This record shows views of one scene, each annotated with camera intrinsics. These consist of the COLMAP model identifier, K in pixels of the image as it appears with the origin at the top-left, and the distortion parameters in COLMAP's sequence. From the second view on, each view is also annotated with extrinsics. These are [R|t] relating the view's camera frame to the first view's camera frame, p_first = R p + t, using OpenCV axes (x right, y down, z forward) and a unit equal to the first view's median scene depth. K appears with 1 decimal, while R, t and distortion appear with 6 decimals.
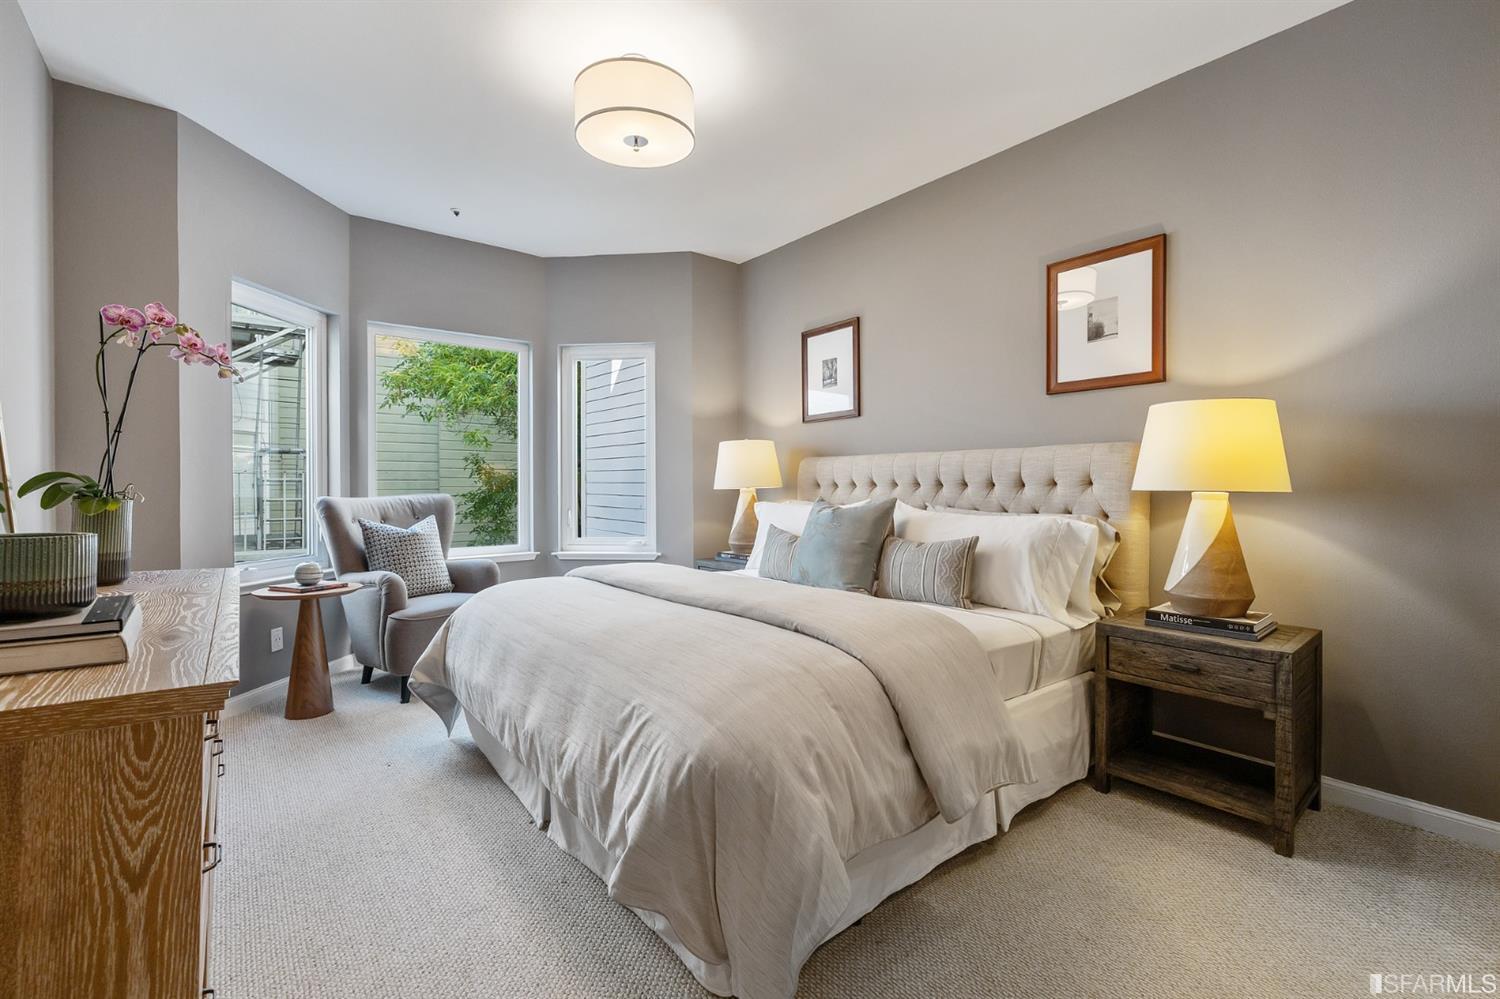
lens RADIAL K [[636.4, 0, 746.3], [0, 636.4, 489.9], [0, 0, 1]] dist [-0.002755, -0.001544]
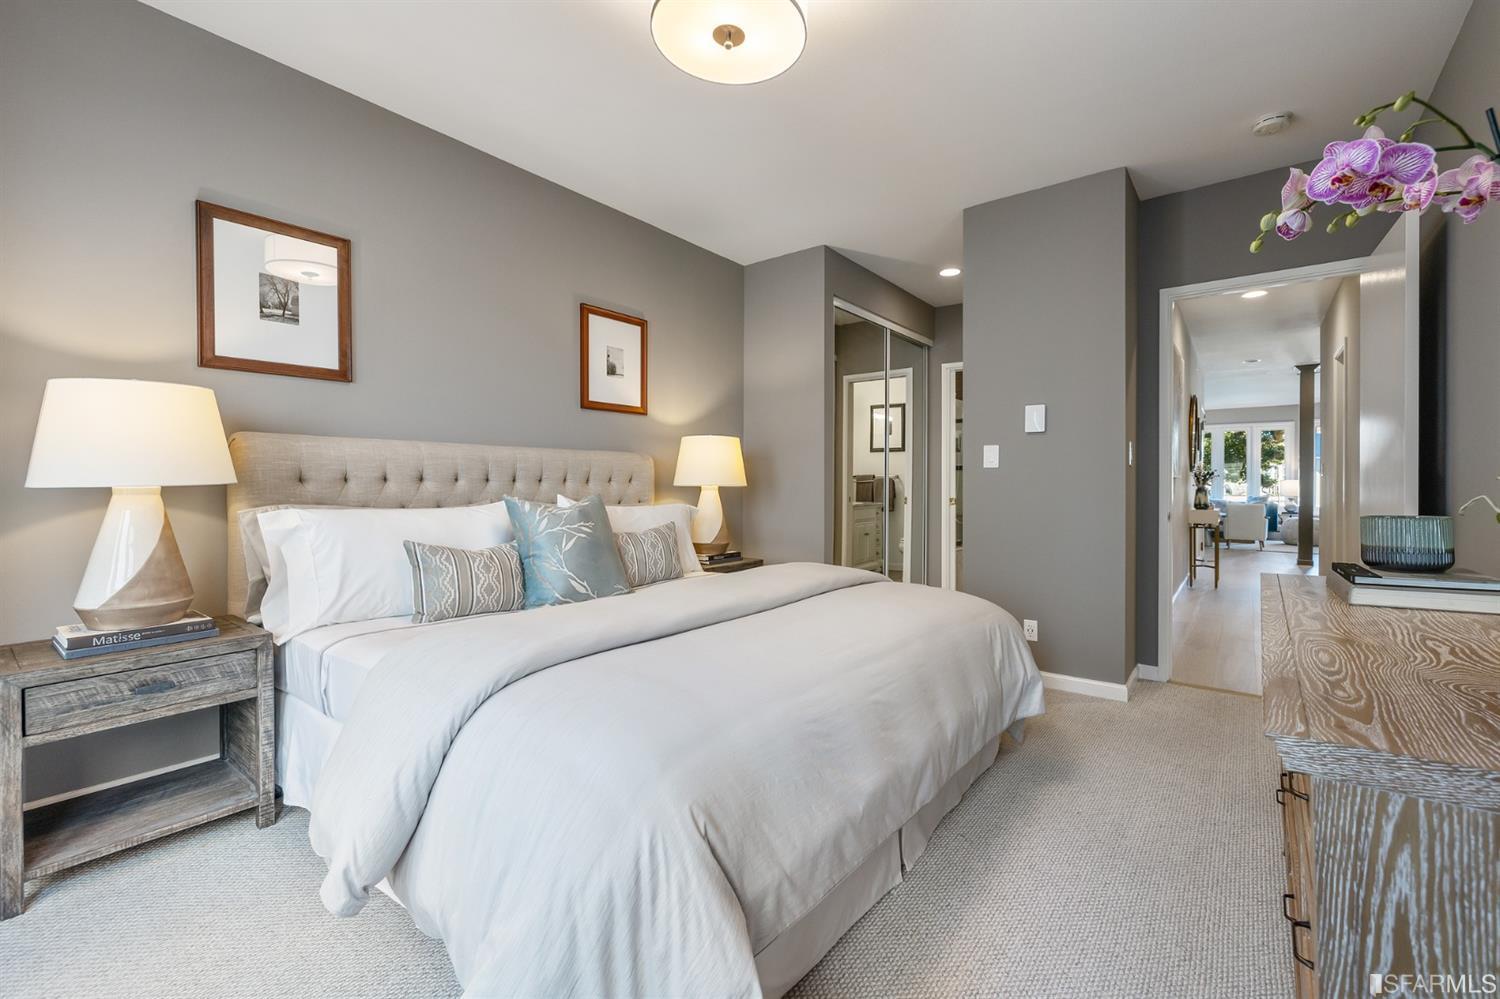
lens RADIAL K [[636.4, 0, 745.2], [0, 636.4, 499.6], [0, 0, 1]] dist [-0.002755, -0.001544]
pose [[-0.173704, -0.018147, 0.984631, -0.643432], [-0.002762, 0.999835, 0.017939, 0.004686], [-0.984794, 0.000396, -0.173726, 0.718704]]
